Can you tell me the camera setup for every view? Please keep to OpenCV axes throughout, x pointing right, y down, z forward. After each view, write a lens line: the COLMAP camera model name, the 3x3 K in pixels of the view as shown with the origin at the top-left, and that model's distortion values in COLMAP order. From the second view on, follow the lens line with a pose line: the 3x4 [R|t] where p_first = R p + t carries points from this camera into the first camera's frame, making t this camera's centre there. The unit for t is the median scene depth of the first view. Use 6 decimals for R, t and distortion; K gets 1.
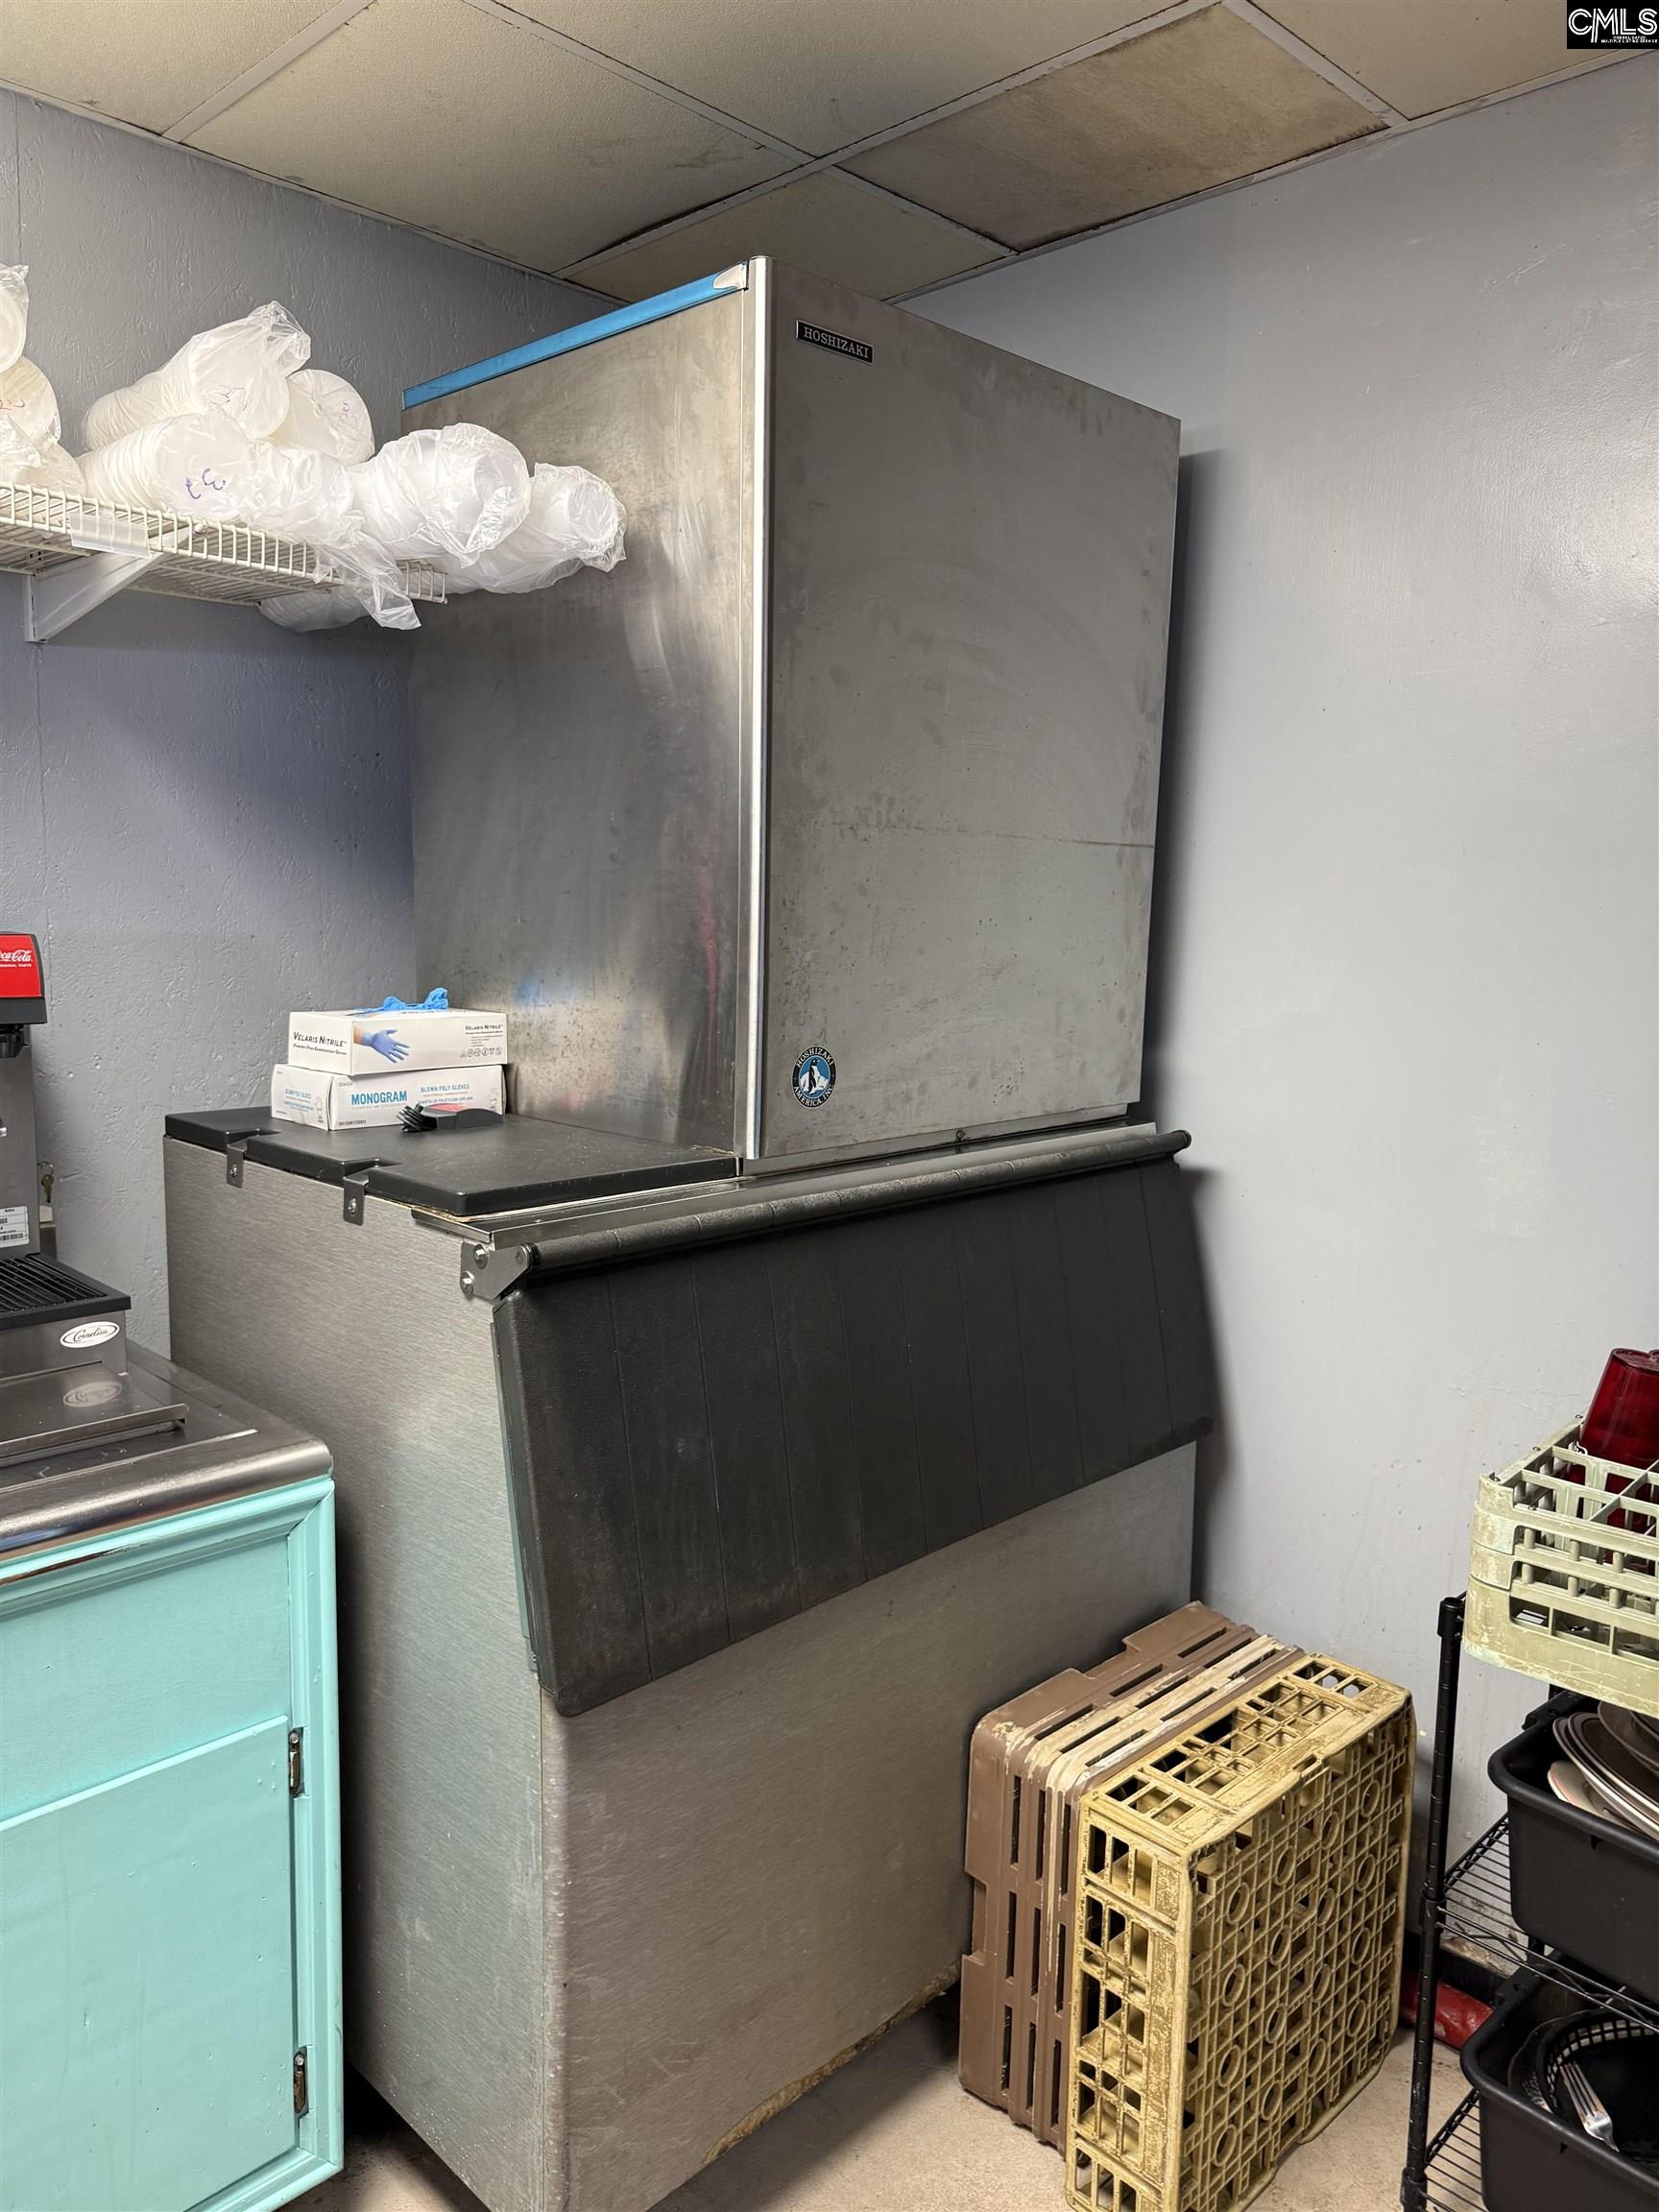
lens RADIAL K [[1579.2, 0, 828.3], [0, 1579.2, 1091.3], [0, 0, 1]] dist [-0.026694, -0.001182]
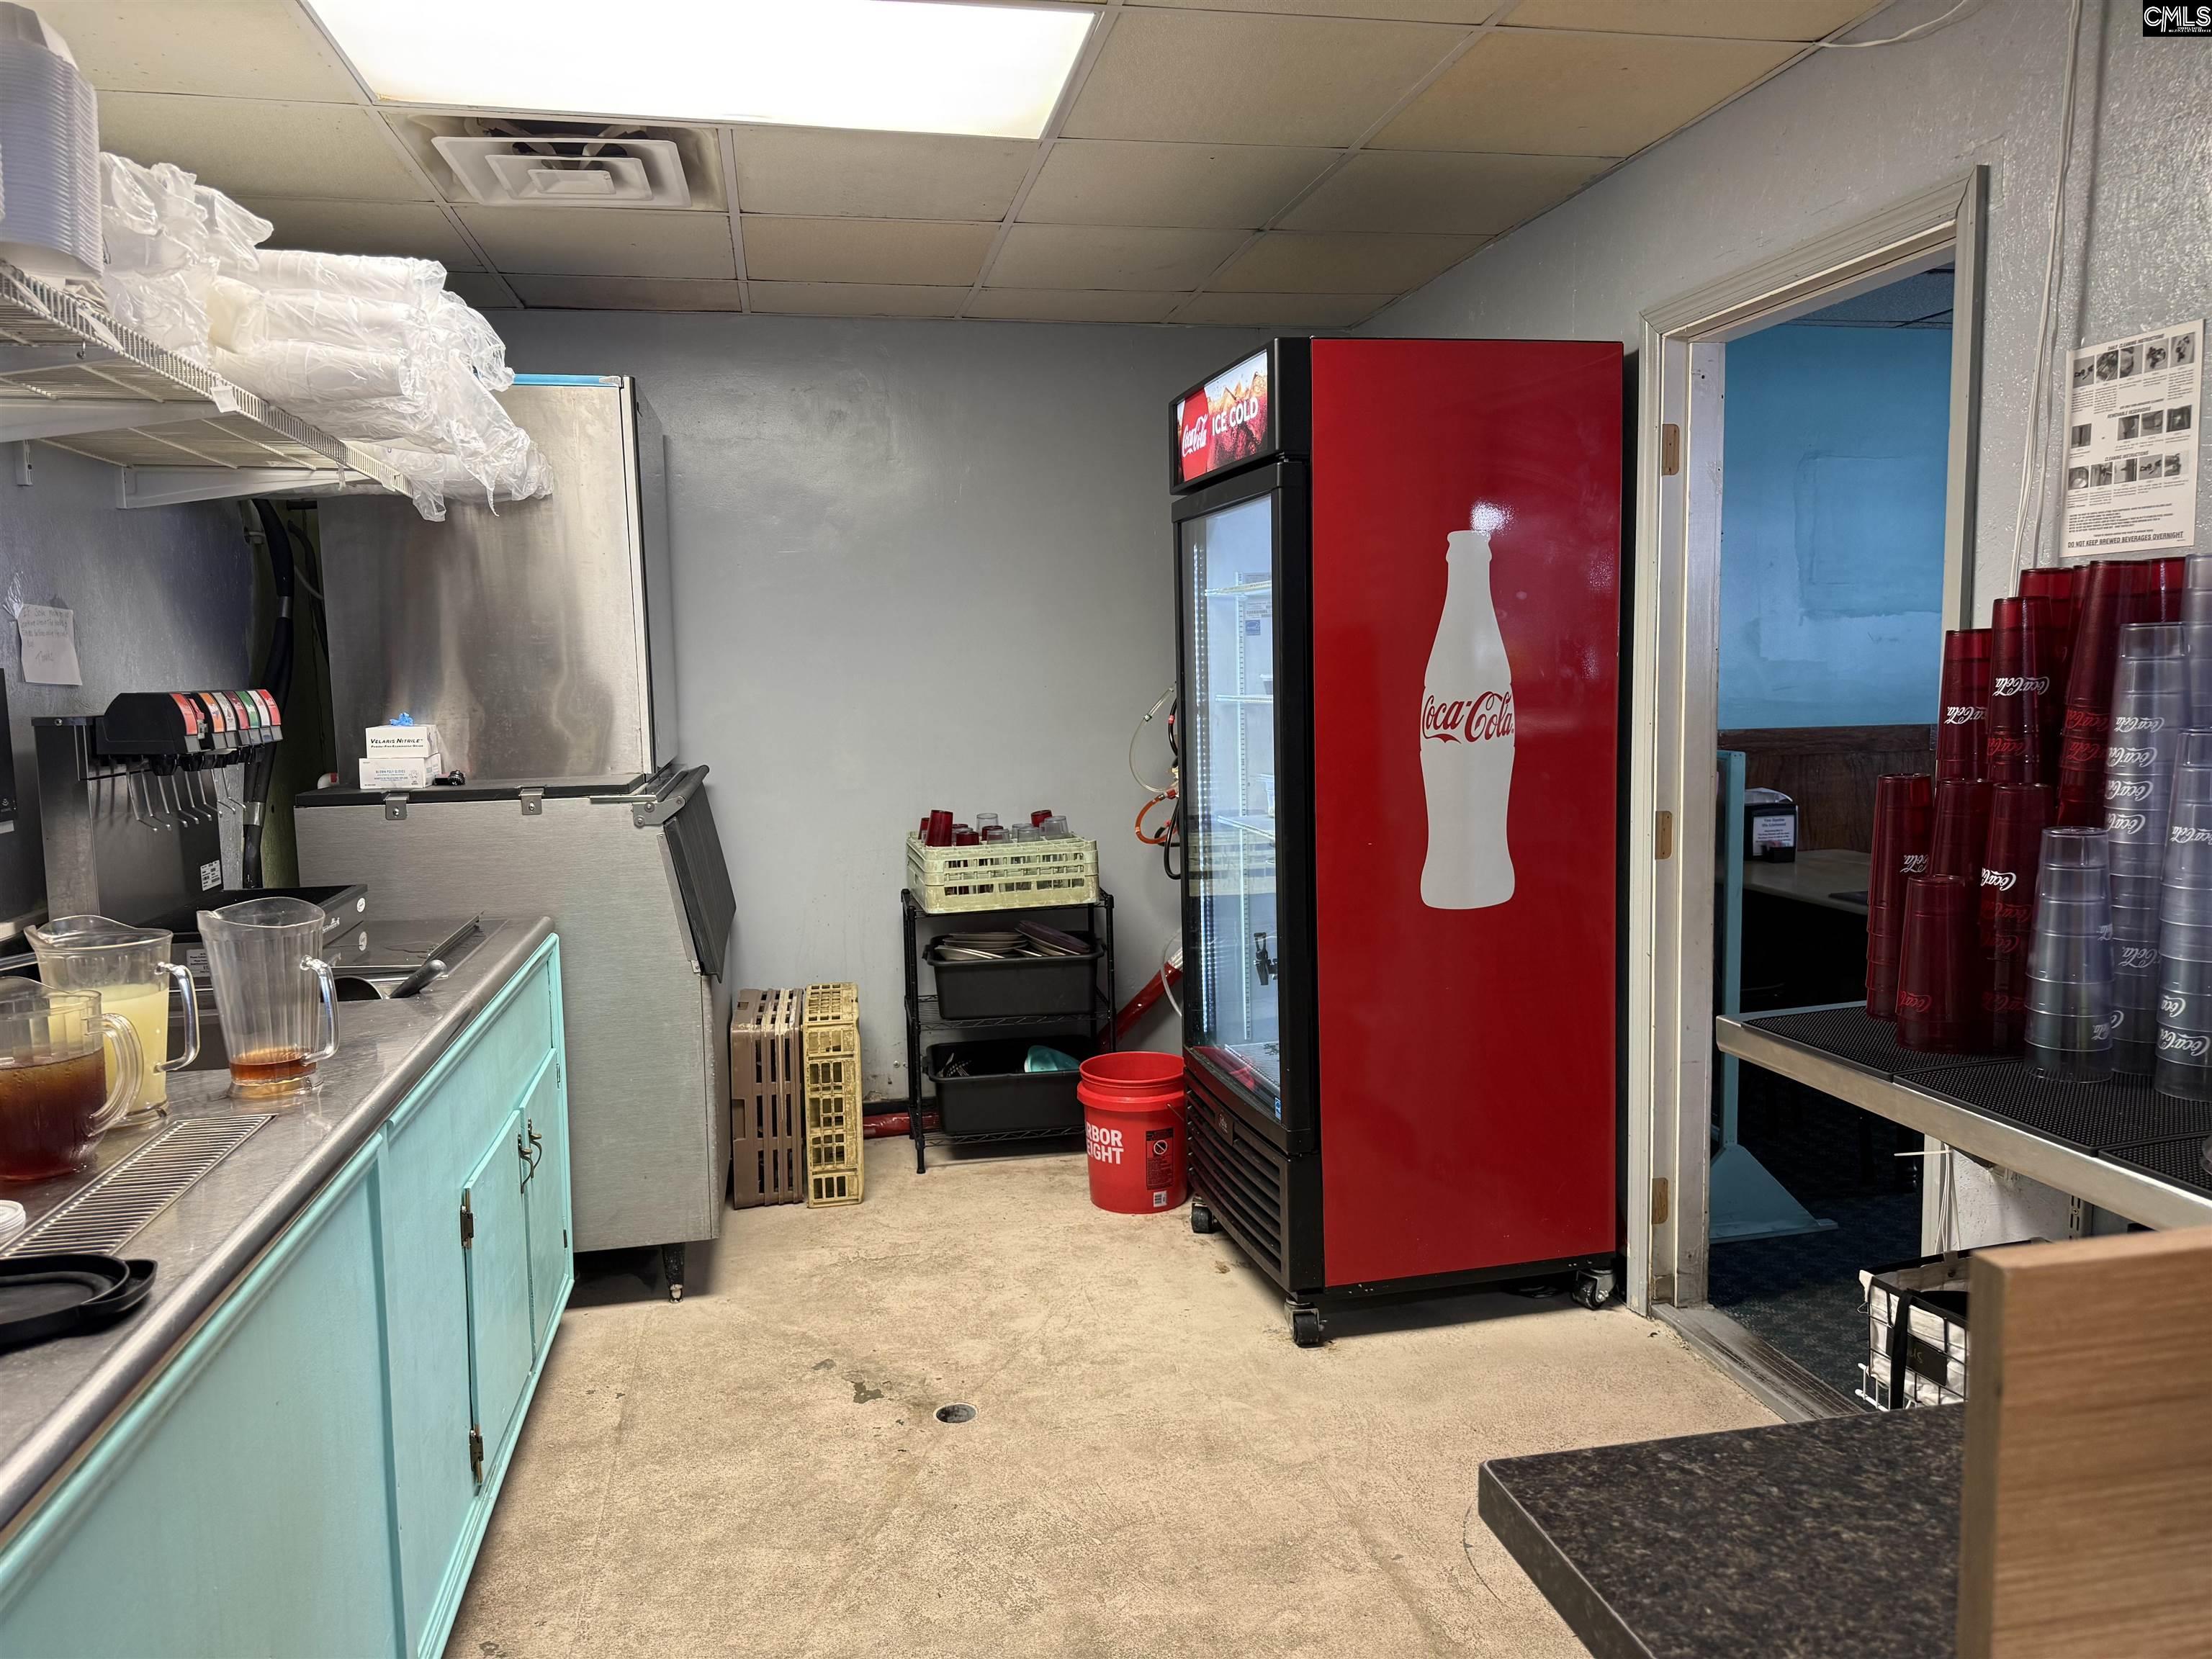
lens RADIAL K [[1579.2, 0, 1106.4], [0, 1579.2, 831.2], [0, 0, 1]] dist [-0.026694, -0.001182]
pose [[0.555788, -0.111890, 0.823760, -1.615734], [0.125267, 0.990859, 0.050070, 0.095953], [-0.821832, 0.075362, 0.564724, -0.814242]]
